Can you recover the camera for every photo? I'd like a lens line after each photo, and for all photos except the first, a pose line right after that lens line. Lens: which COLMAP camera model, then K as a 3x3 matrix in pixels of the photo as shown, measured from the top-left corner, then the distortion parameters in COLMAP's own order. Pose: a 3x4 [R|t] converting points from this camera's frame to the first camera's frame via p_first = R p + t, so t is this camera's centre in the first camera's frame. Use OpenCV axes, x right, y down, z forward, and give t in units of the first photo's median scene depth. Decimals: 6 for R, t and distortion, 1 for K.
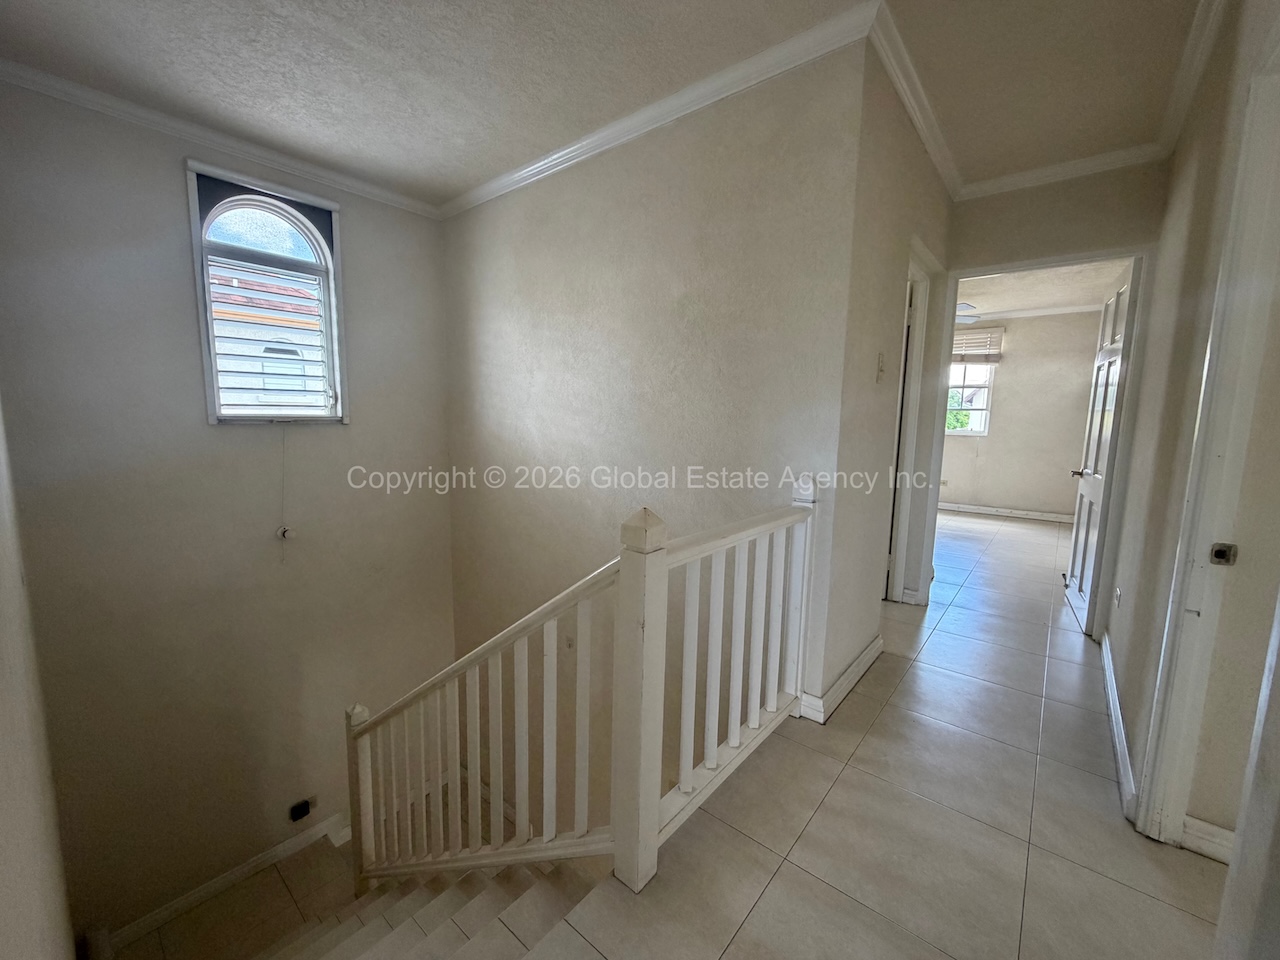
lens RADIAL K [[511.3, 0, 633.2], [0, 511.3, 477.7], [0, 0, 1]] dist [-0.003007, 0.001864]
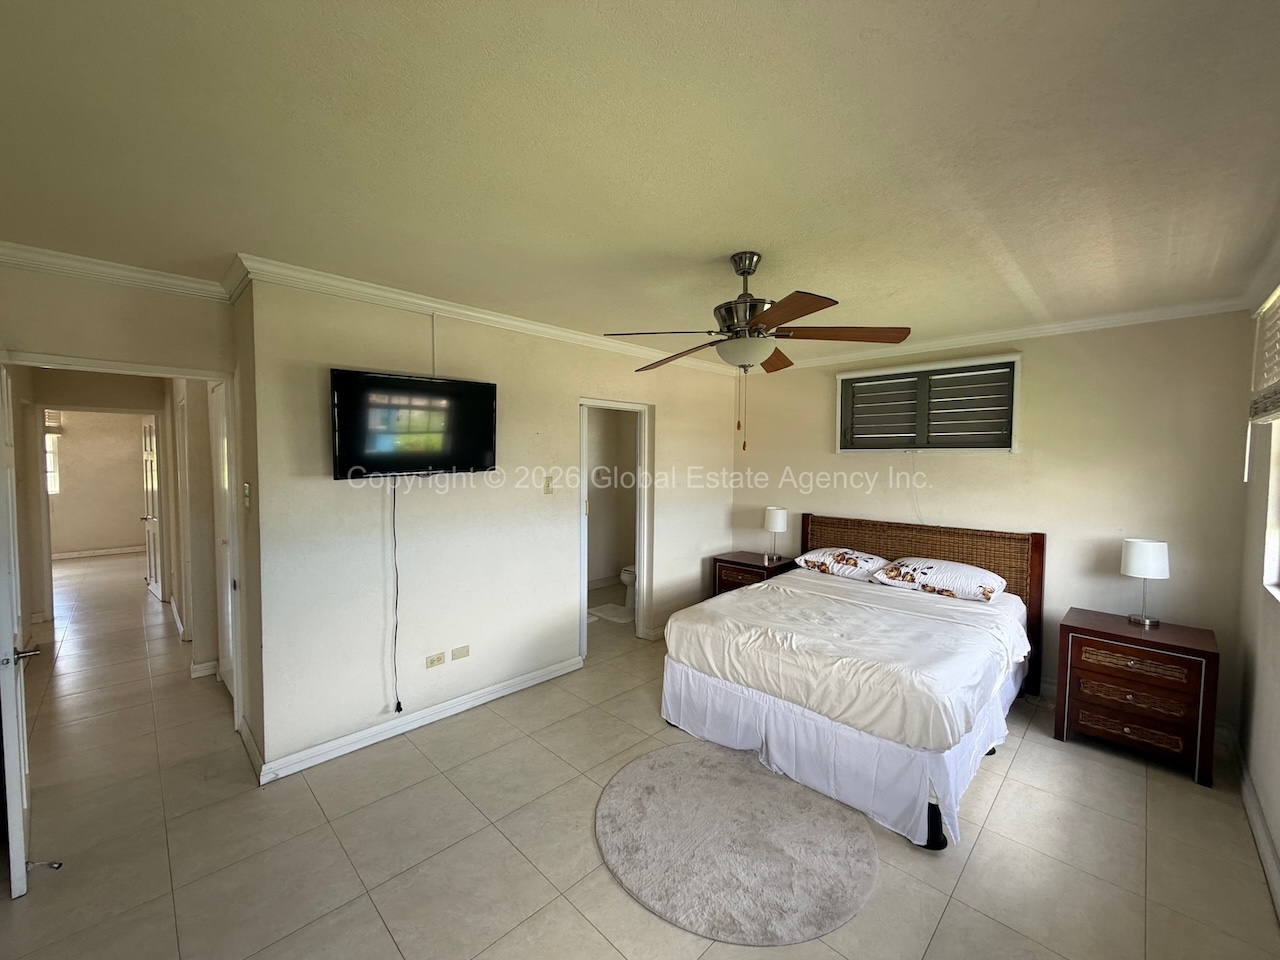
lens RADIAL K [[511.3, 0, 632.6], [0, 511.3, 479.7], [0, 0, 1]] dist [-0.003007, 0.001864]
pose [[0.083875, -0.068415, 0.994125, -0.764166], [0.117492, 0.991360, 0.058312, -0.048798], [-0.989525, 0.111910, 0.091189, -0.884082]]
